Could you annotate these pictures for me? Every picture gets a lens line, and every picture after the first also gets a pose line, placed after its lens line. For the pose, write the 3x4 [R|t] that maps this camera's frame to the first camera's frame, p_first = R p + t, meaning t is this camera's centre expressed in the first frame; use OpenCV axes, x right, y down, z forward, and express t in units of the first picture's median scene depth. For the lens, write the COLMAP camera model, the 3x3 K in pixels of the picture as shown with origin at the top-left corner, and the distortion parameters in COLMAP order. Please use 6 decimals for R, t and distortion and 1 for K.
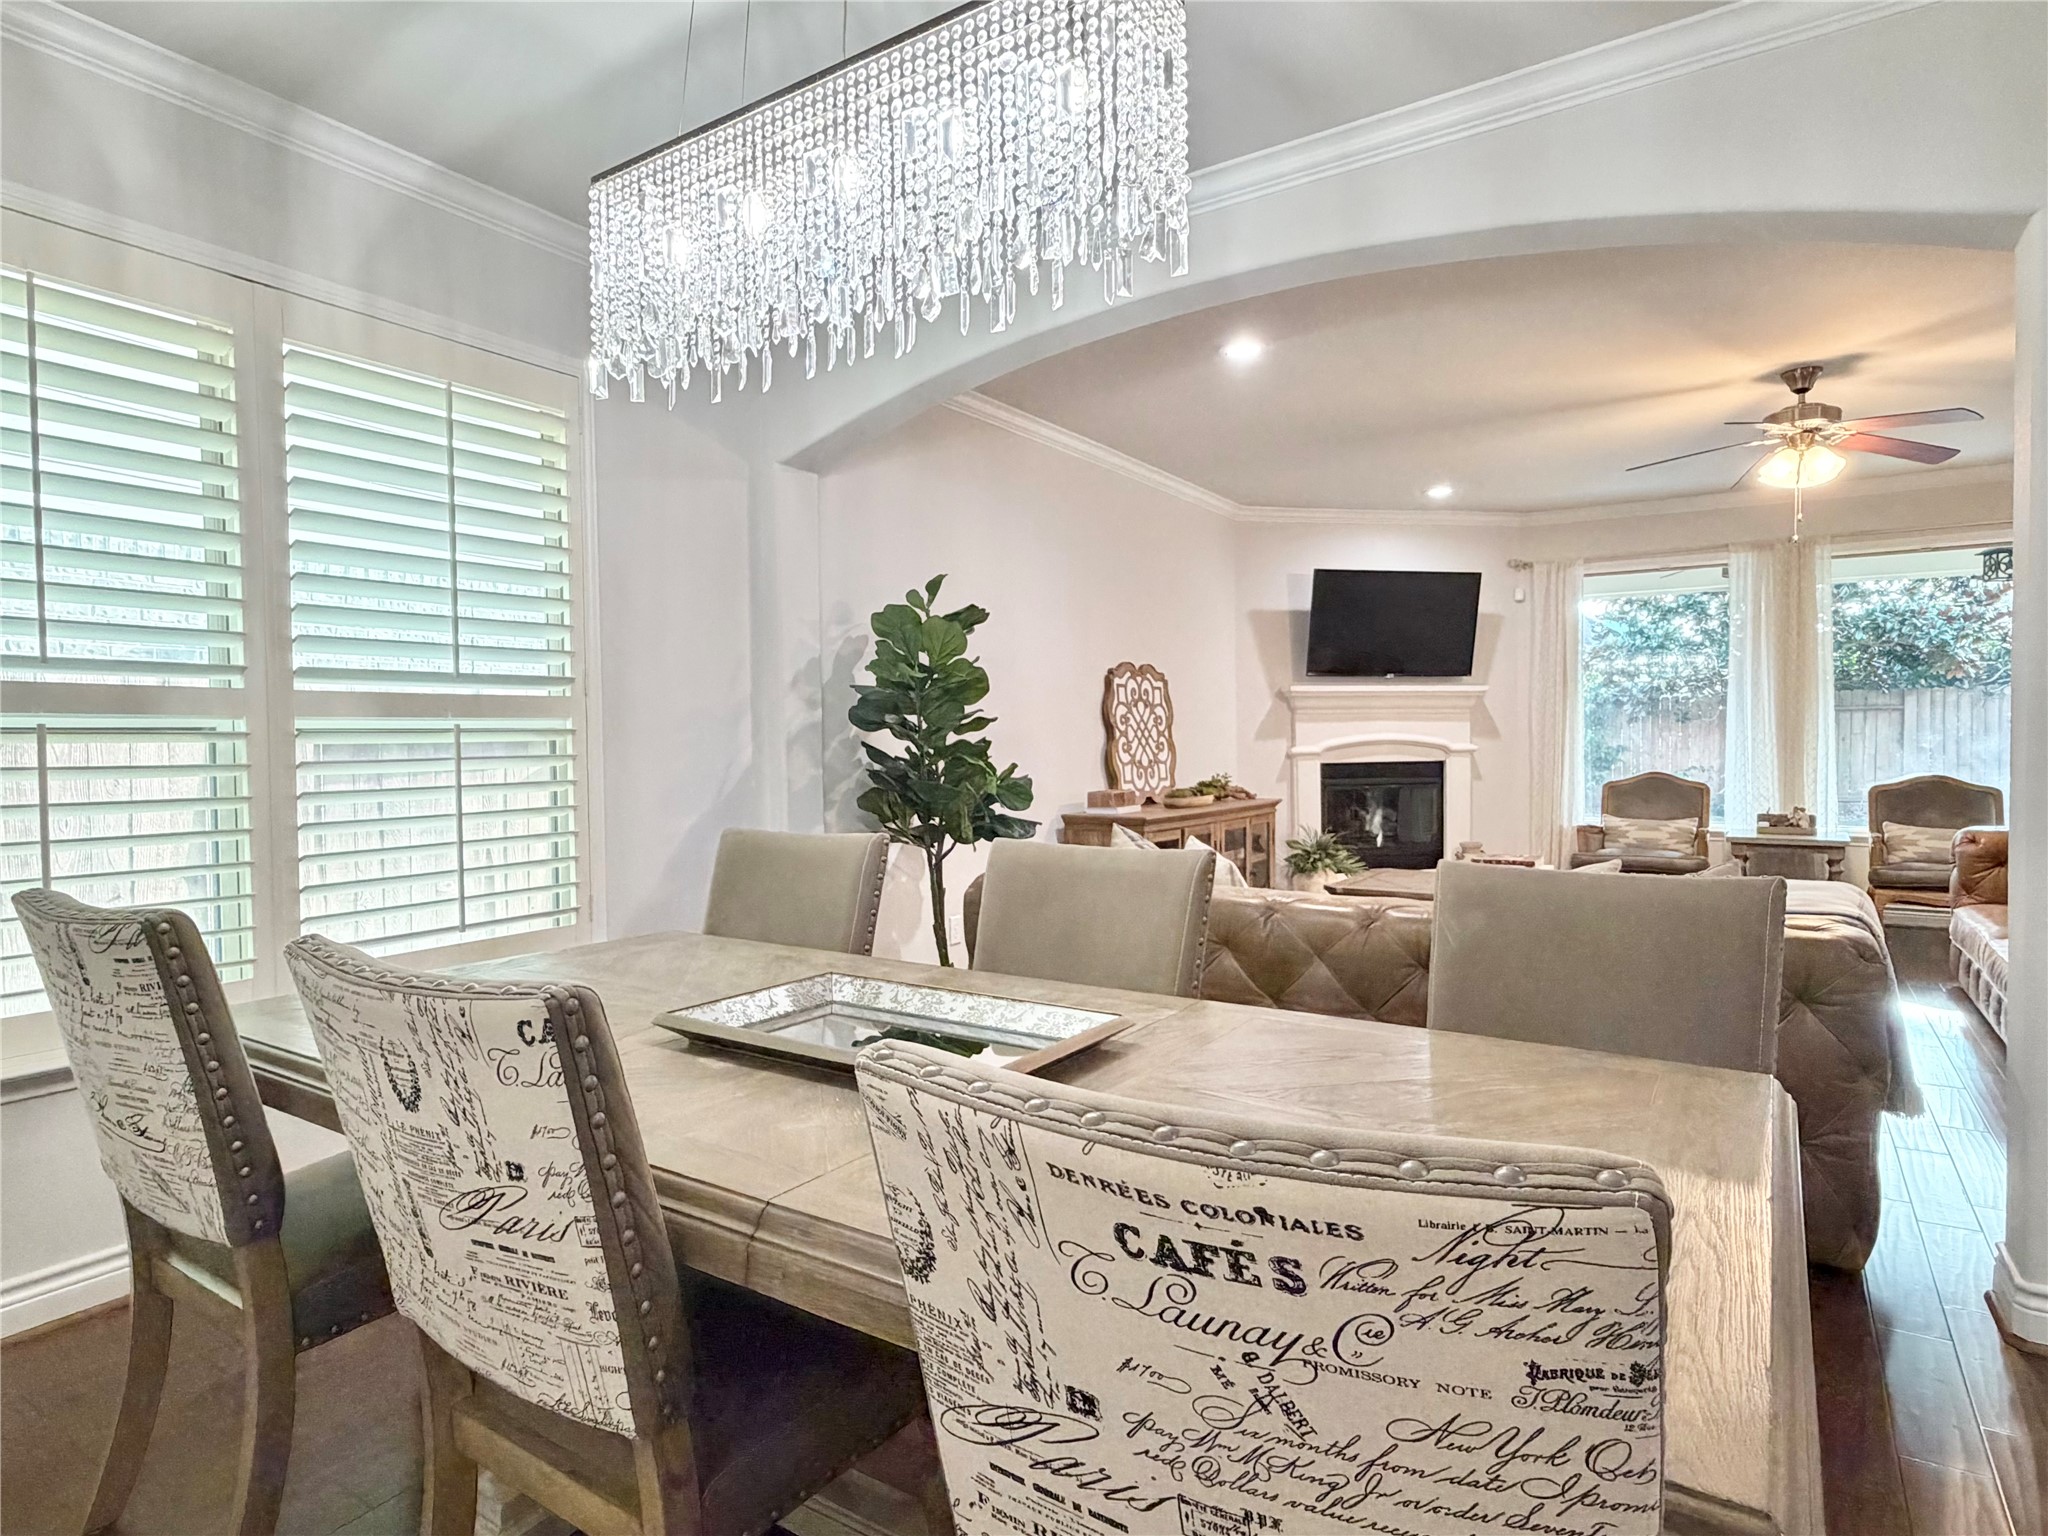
lens RADIAL K [[1133.7, 0, 1020.5], [0, 1133.7, 767.4], [0, 0, 1]] dist [-0.000918, 0.002101]
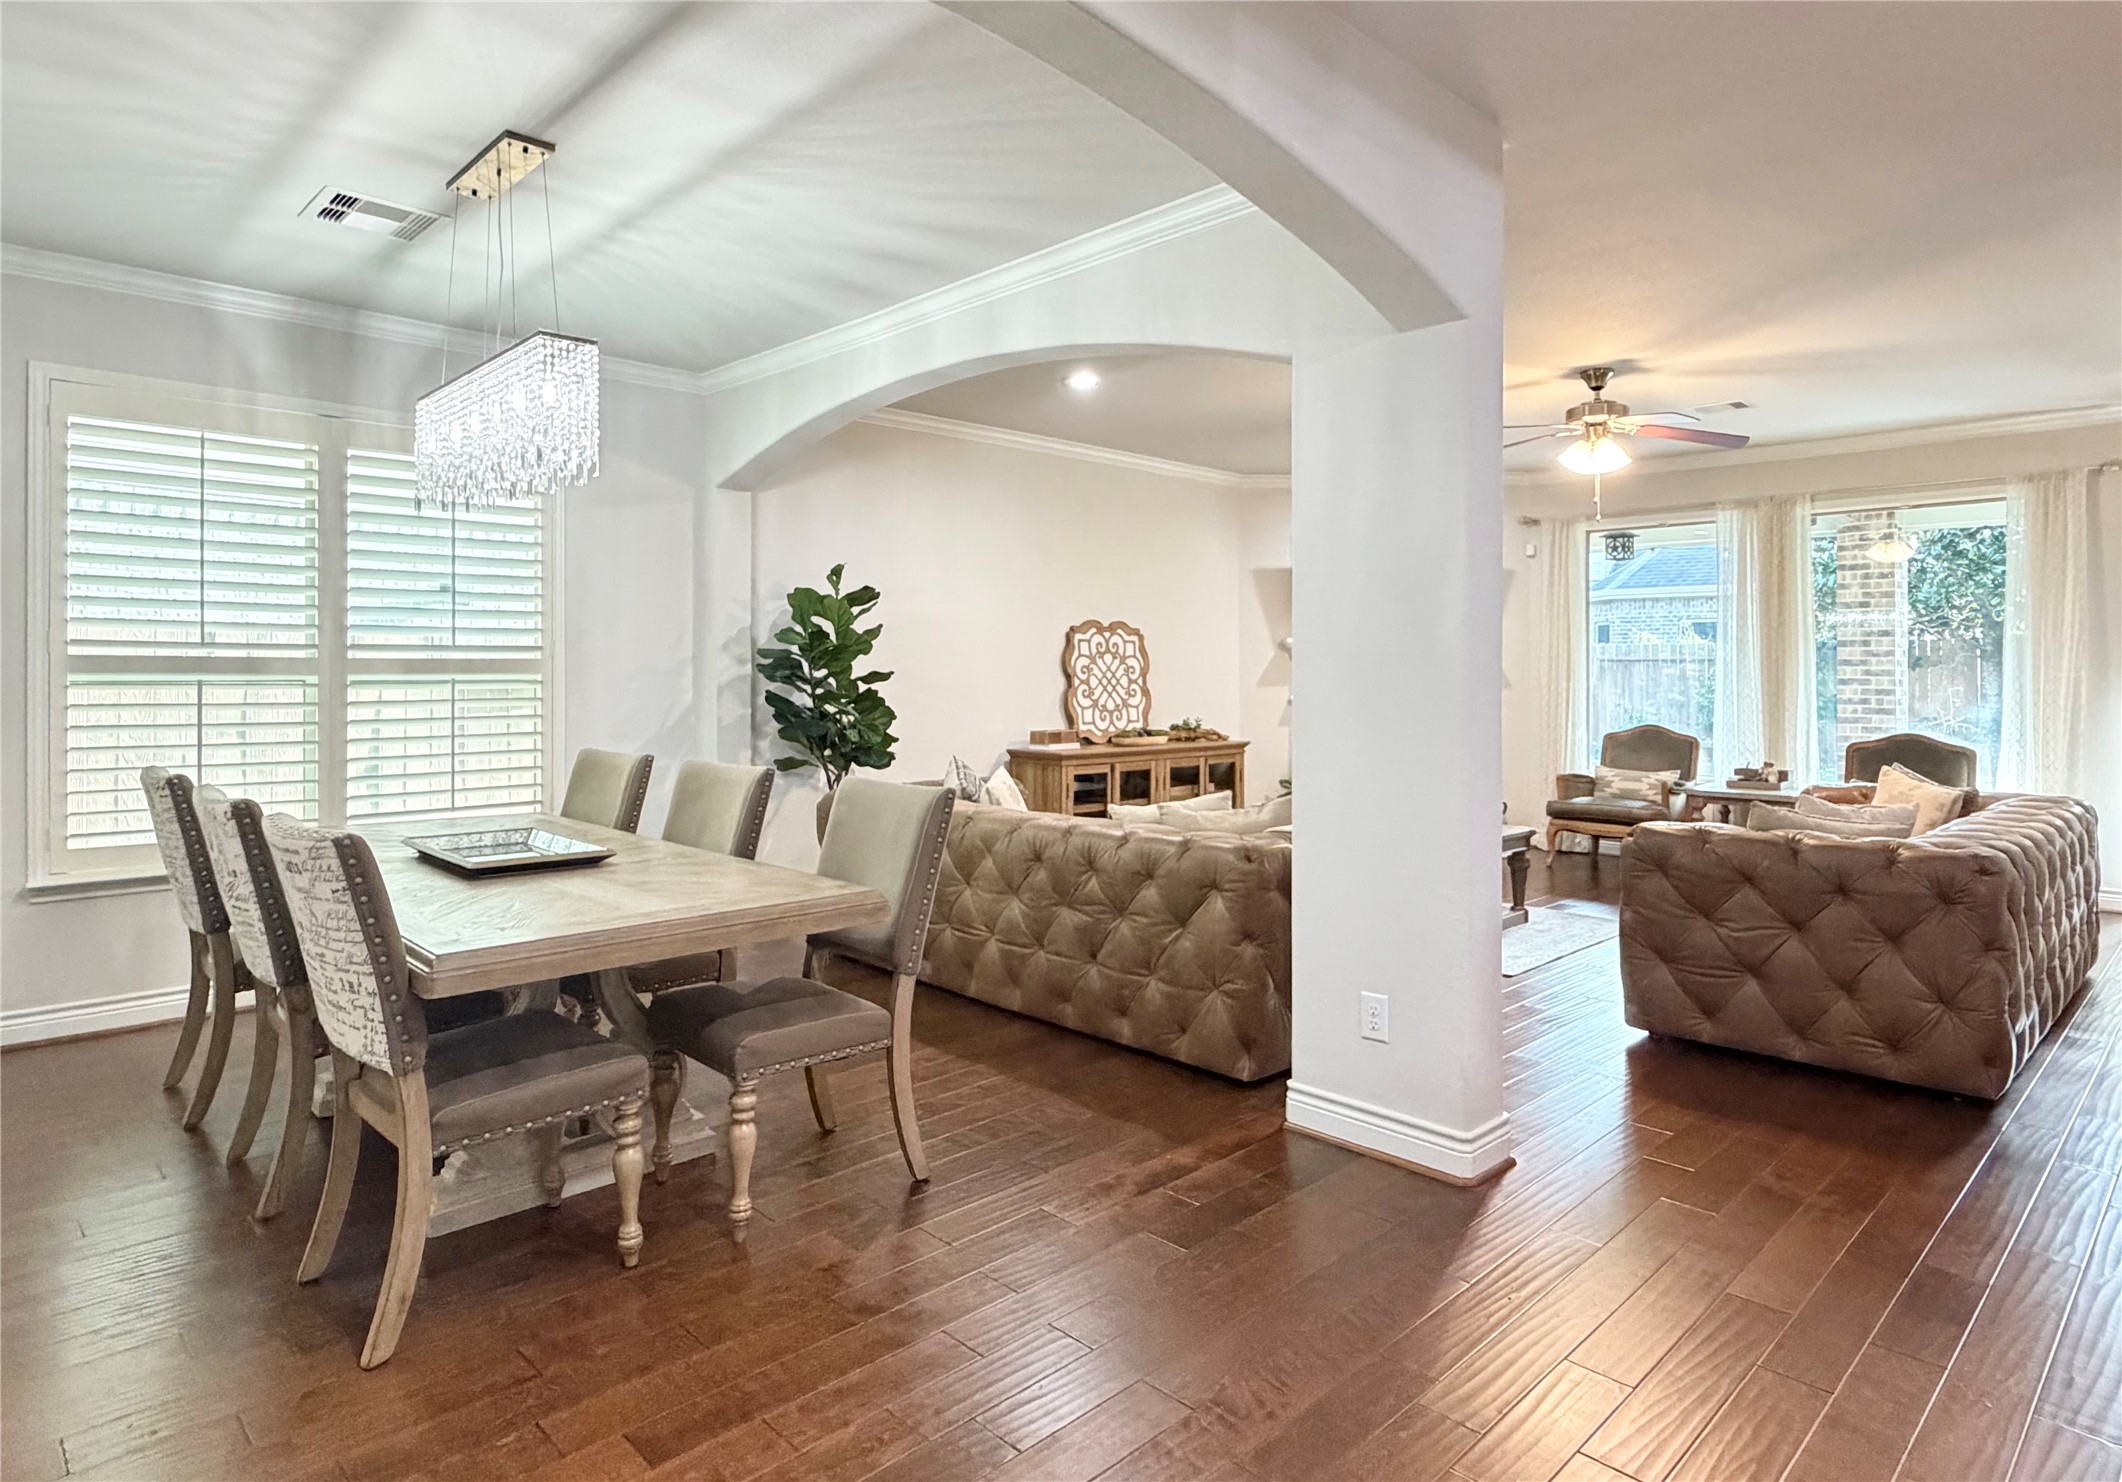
lens RADIAL K [[1194.9, 0, 1043.0], [0, 1194.9, 670.7], [0, 0, 1]] dist [-0.000868, -0.000478]
pose [[0.974454, 0.011669, -0.224284, 0.314752], [-0.017330, 0.999579, -0.023289, -0.011317], [0.223917, 0.026581, 0.974246, -0.200602]]
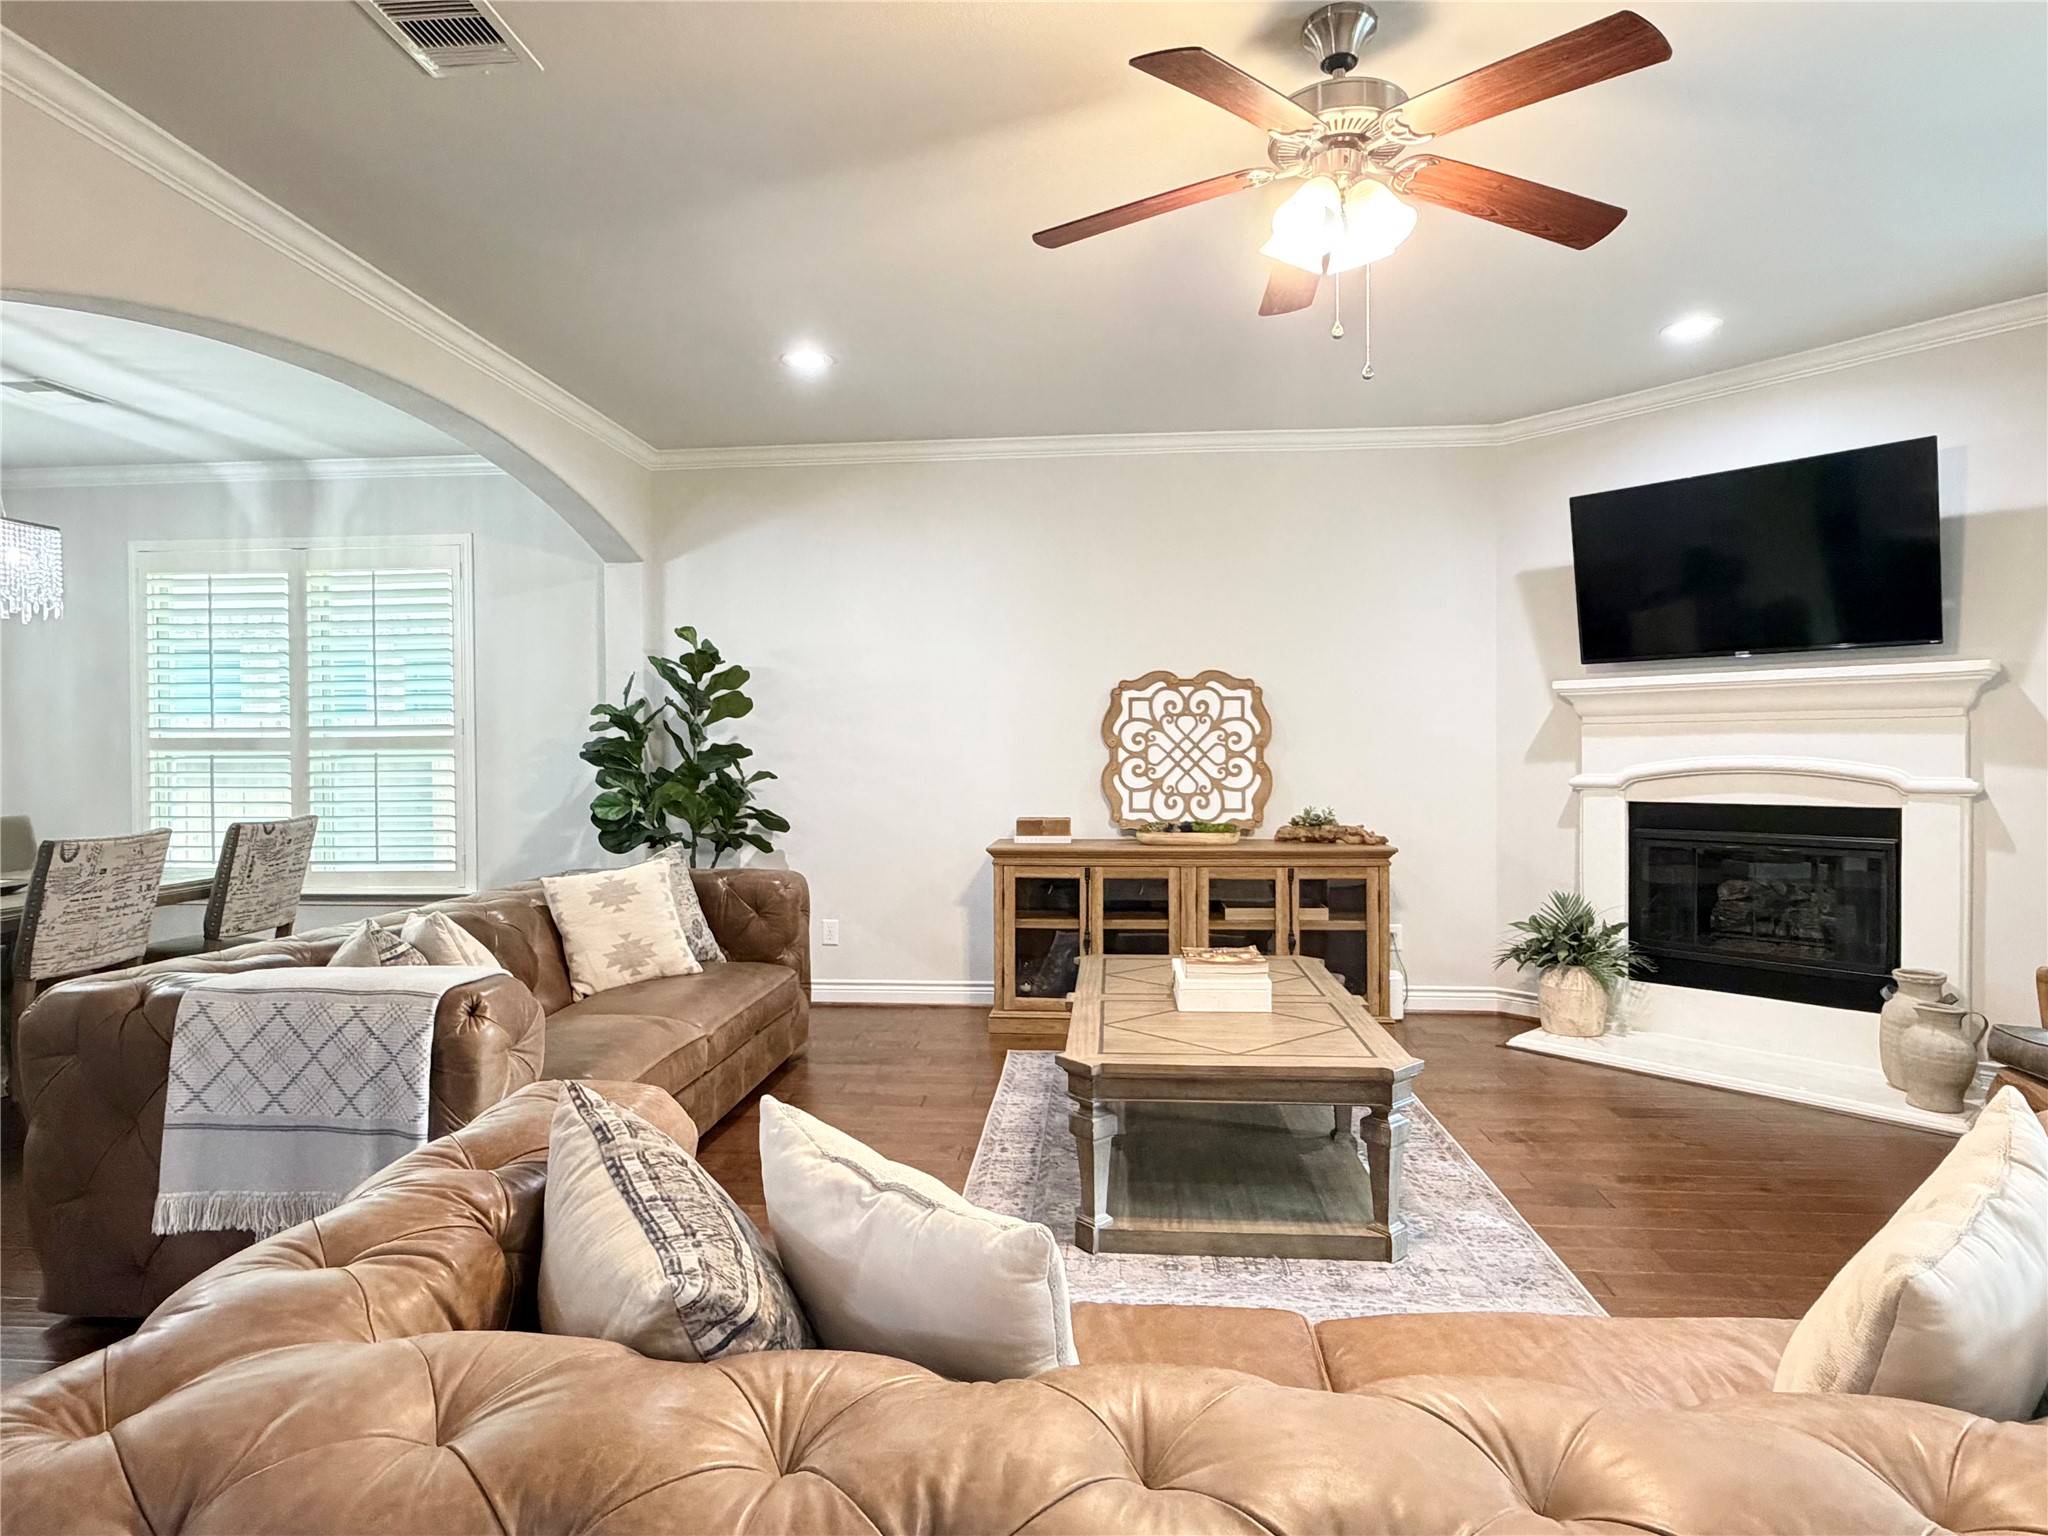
lens RADIAL K [[1133.7, 0, 1020.5], [0, 1133.7, 767.4], [0, 0, 1]] dist [-0.000918, 0.002101]
pose [[0.480974, 0.022489, -0.876446, 0.783994], [-0.020558, 0.999685, 0.014370, -0.029709], [0.876494, 0.011106, 0.481285, 0.488117]]
